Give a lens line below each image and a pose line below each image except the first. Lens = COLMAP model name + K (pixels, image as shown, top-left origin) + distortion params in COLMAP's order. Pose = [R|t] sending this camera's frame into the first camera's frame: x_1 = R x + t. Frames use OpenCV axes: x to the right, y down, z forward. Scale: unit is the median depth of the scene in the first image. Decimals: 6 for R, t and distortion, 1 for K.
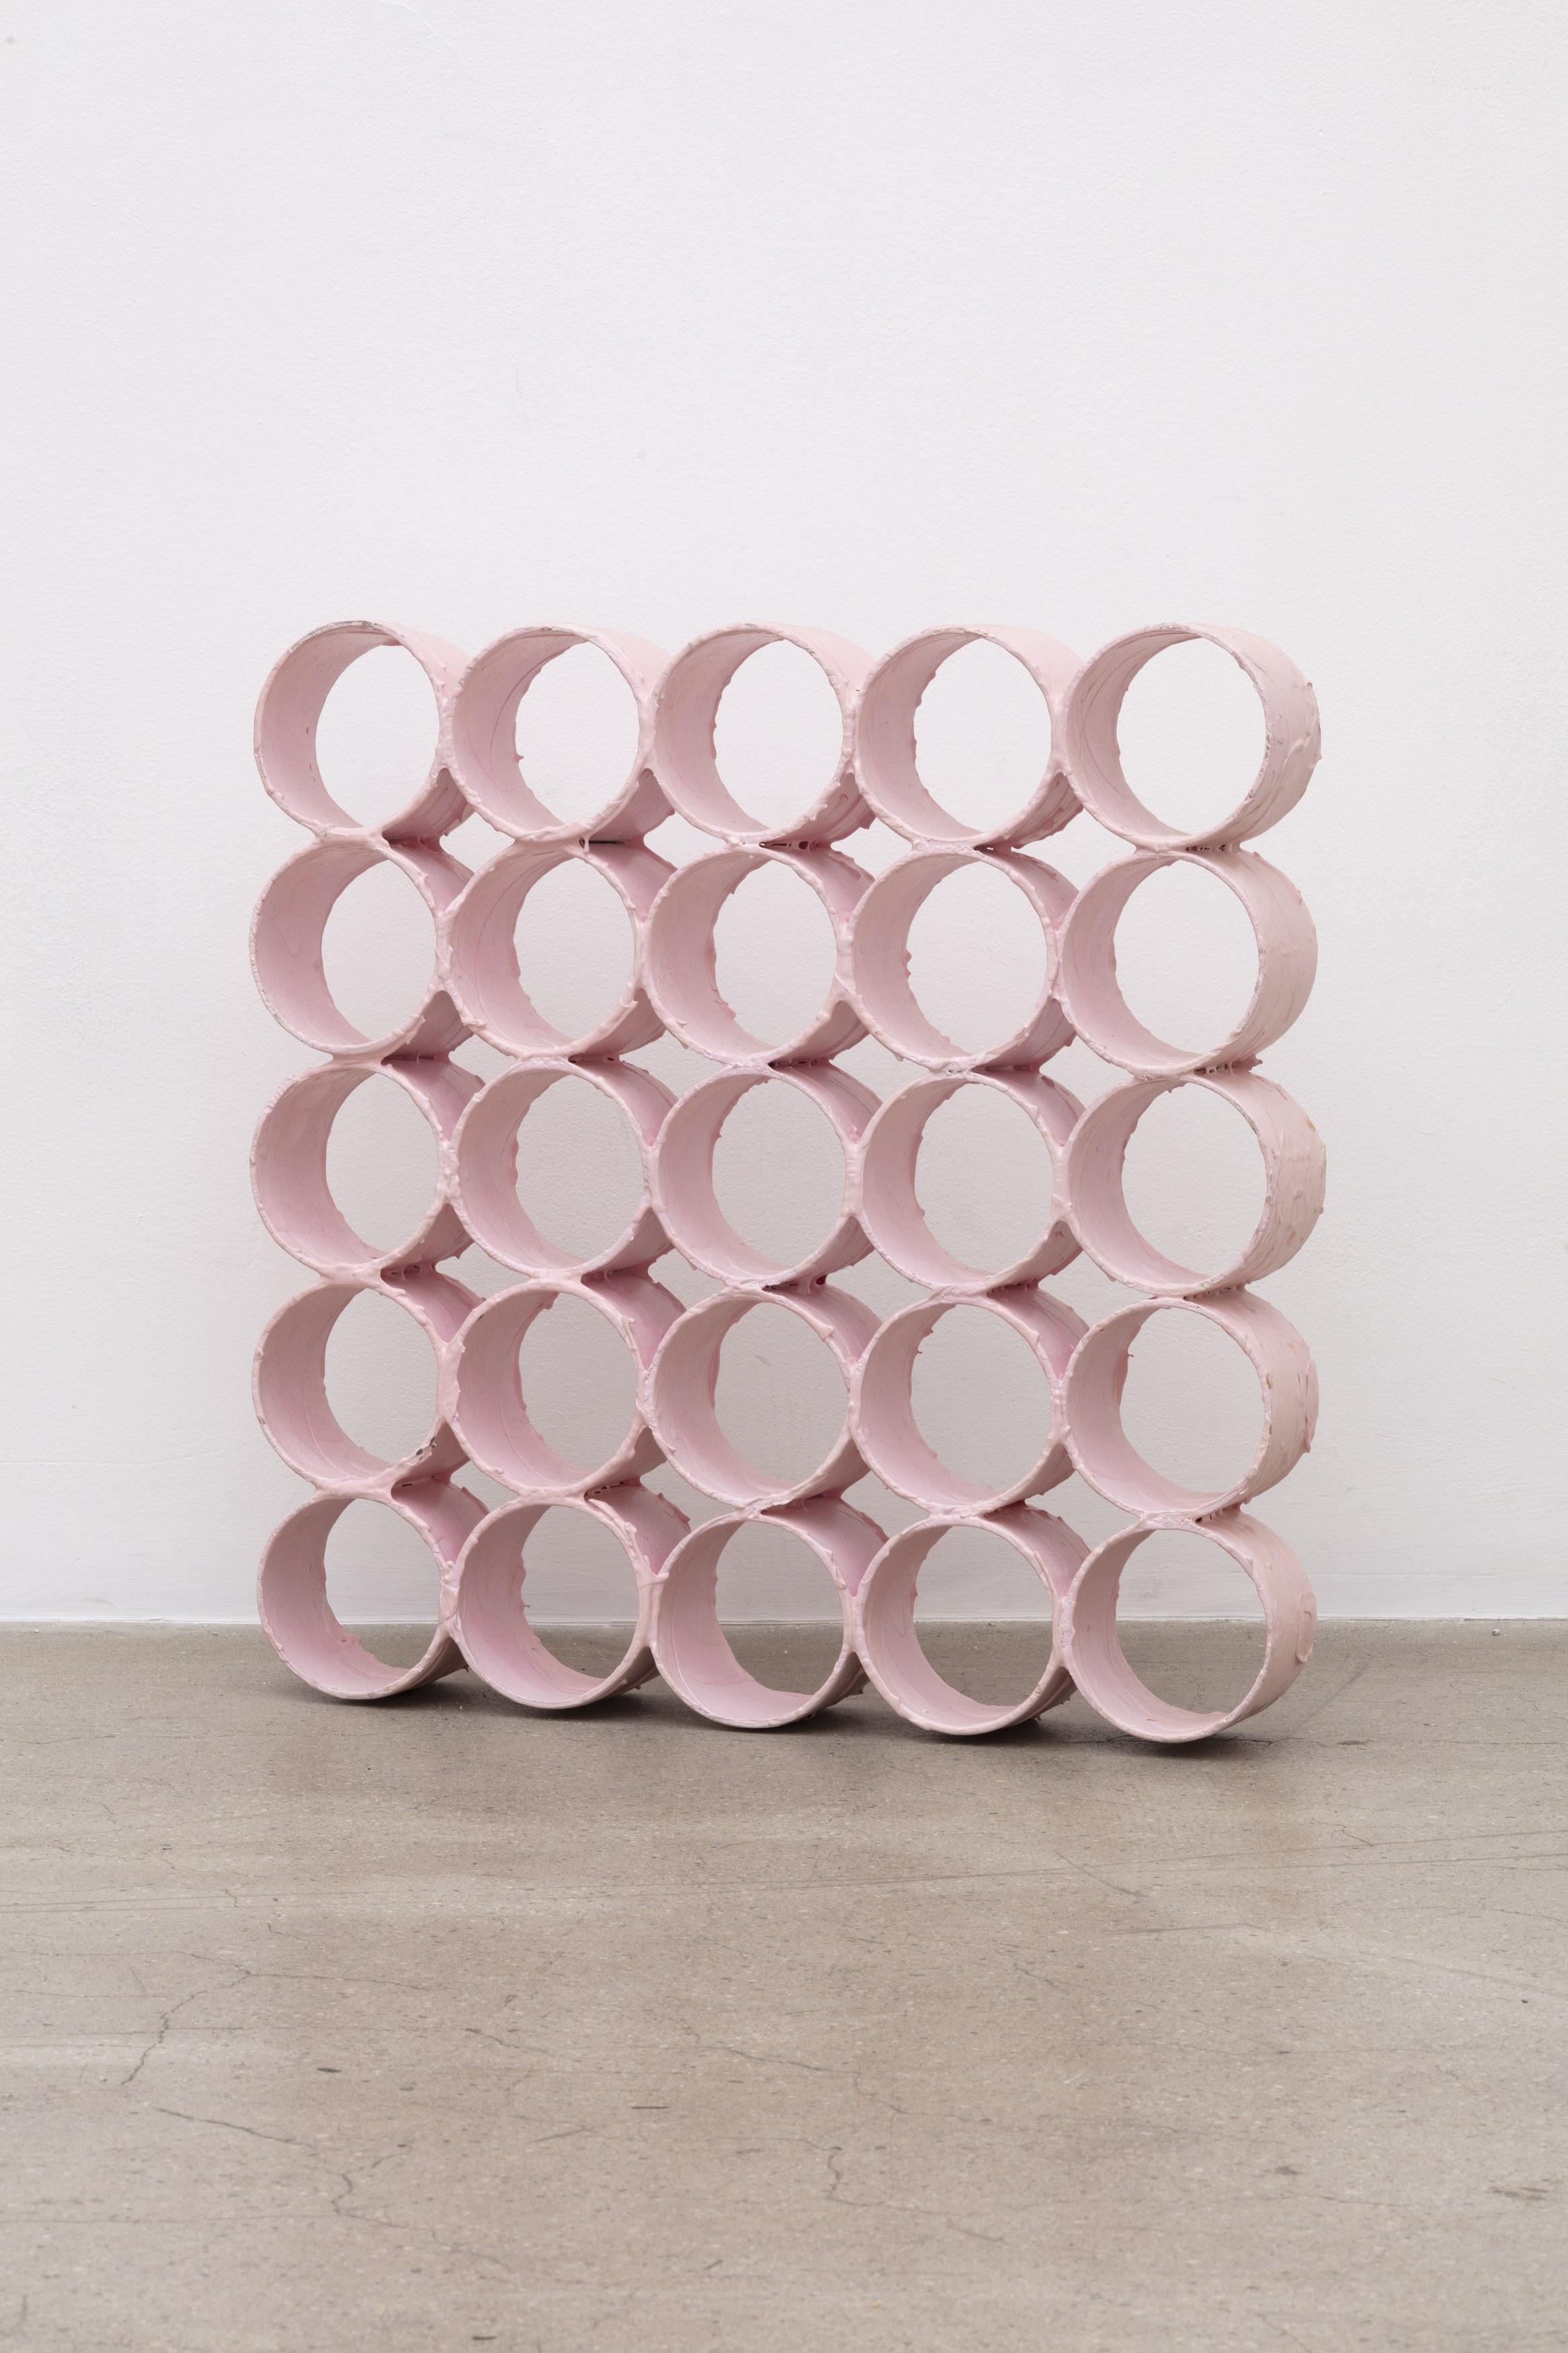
lens RADIAL K [[6547.2, 0, 754.4], [0, 6547.2, 1227.9], [0, 0, 1]] dist [-0.002277, 0.385361]
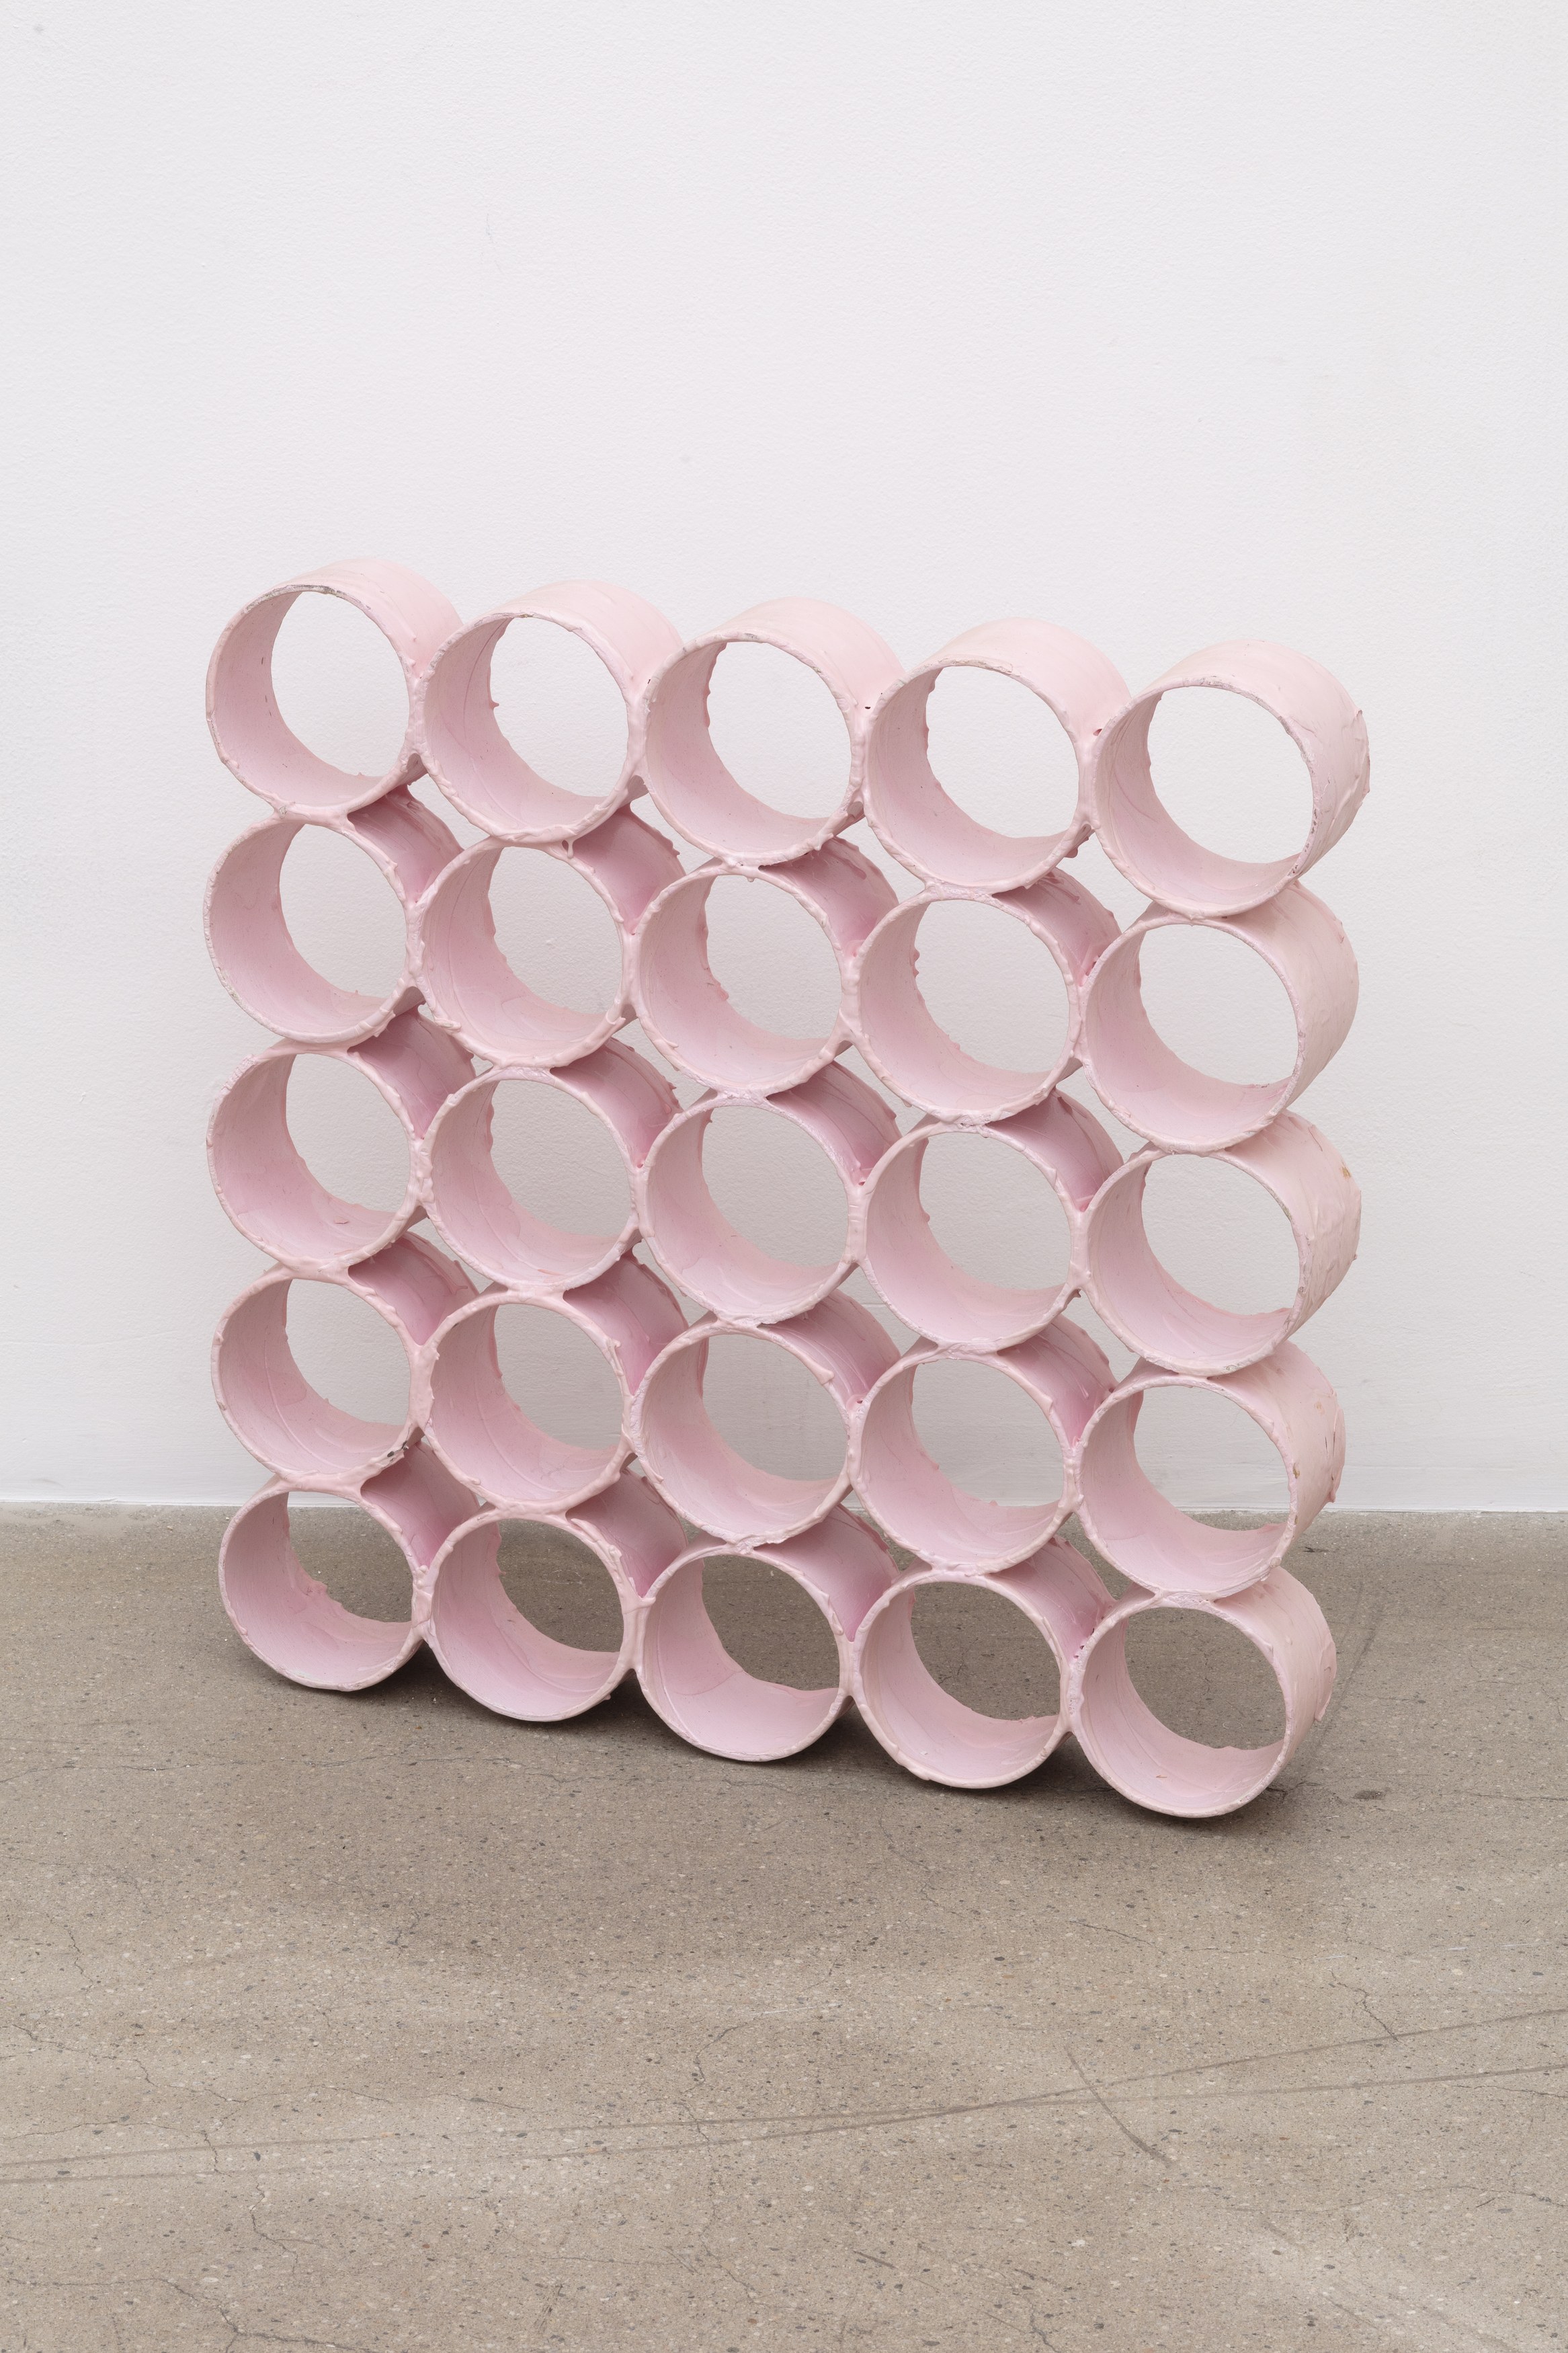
lens RADIAL K [[6756.1, 0, 784.0], [0, 6756.1, 1176.5], [0, 0, 1]] dist [-0.009990, 0.117108]
pose [[0.999755, 0.004480, 0.021670, -0.016011], [-0.009651, 0.969519, 0.244825, -0.247781], [-0.019913, -0.244974, 0.969325, 0.065484]]
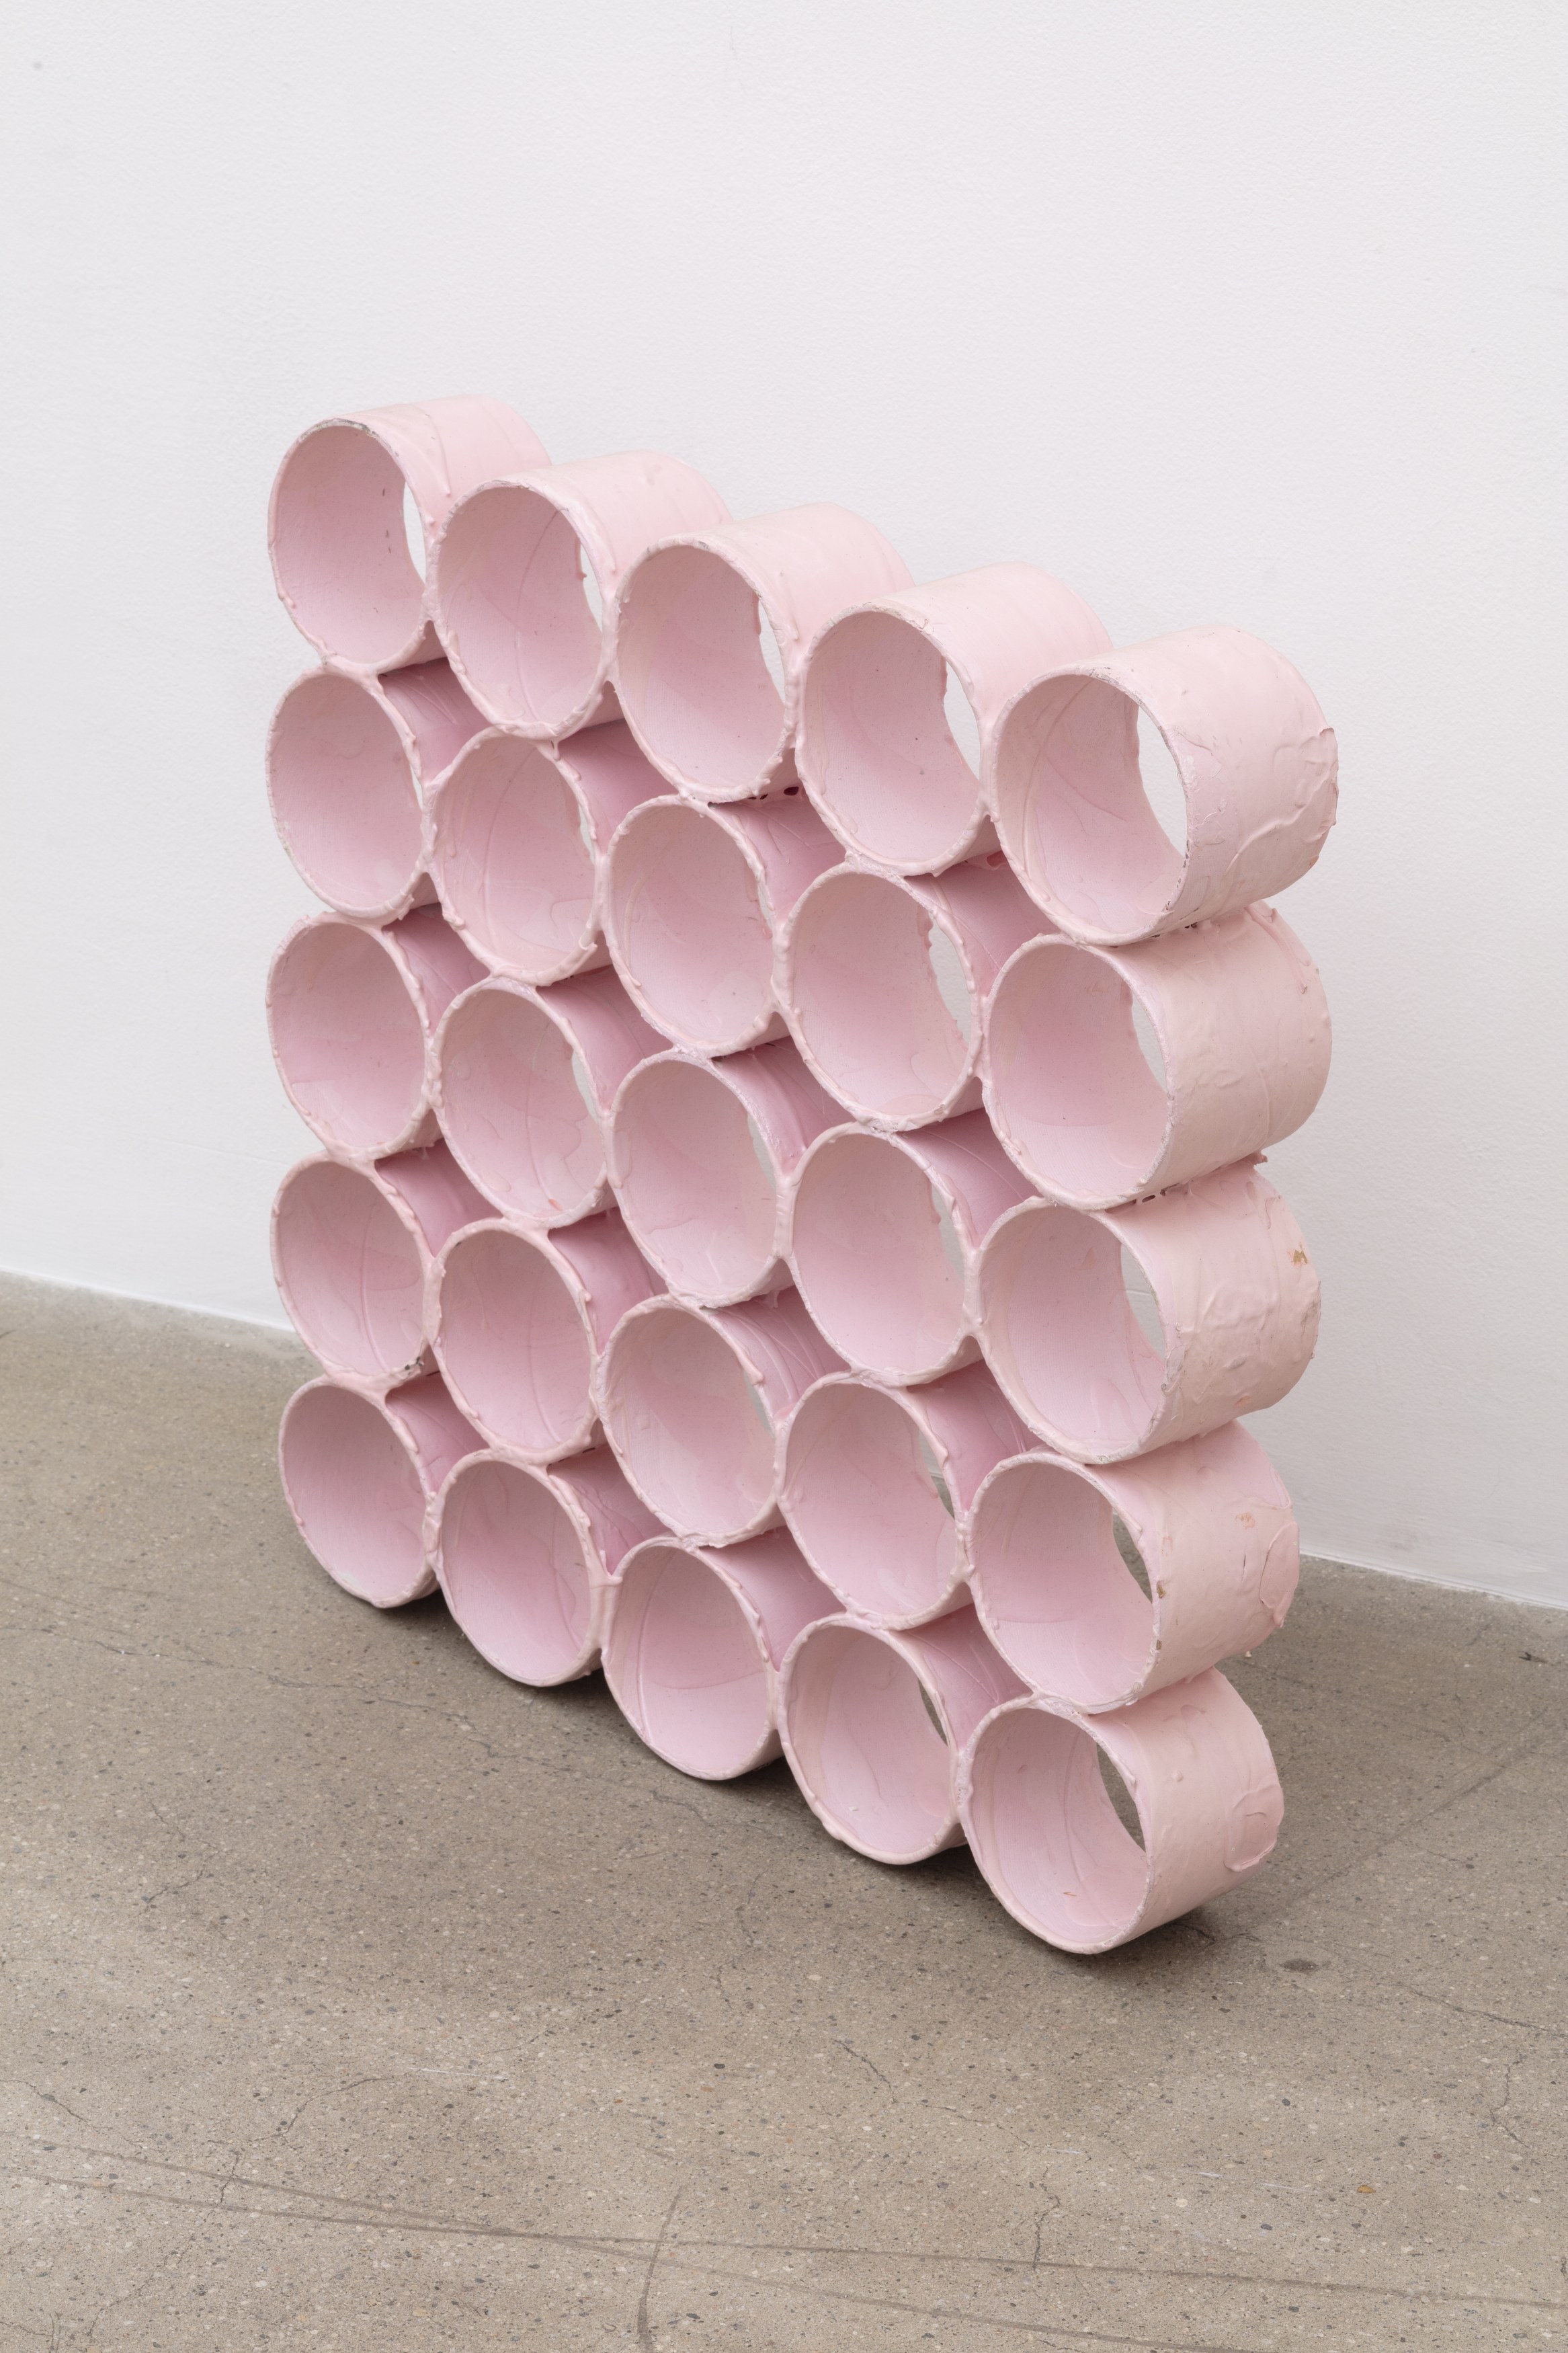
lens RADIAL K [[6575.9, 0, 869.7], [0, 6575.9, 1138.2], [0, 0, 1]] dist [-0.004982, 0.378748]
pose [[0.907750, 0.173972, -0.381738, 0.337667], [-0.048499, 0.947376, 0.316428, -0.278081], [0.416699, -0.268724, 0.868418, 0.281145]]
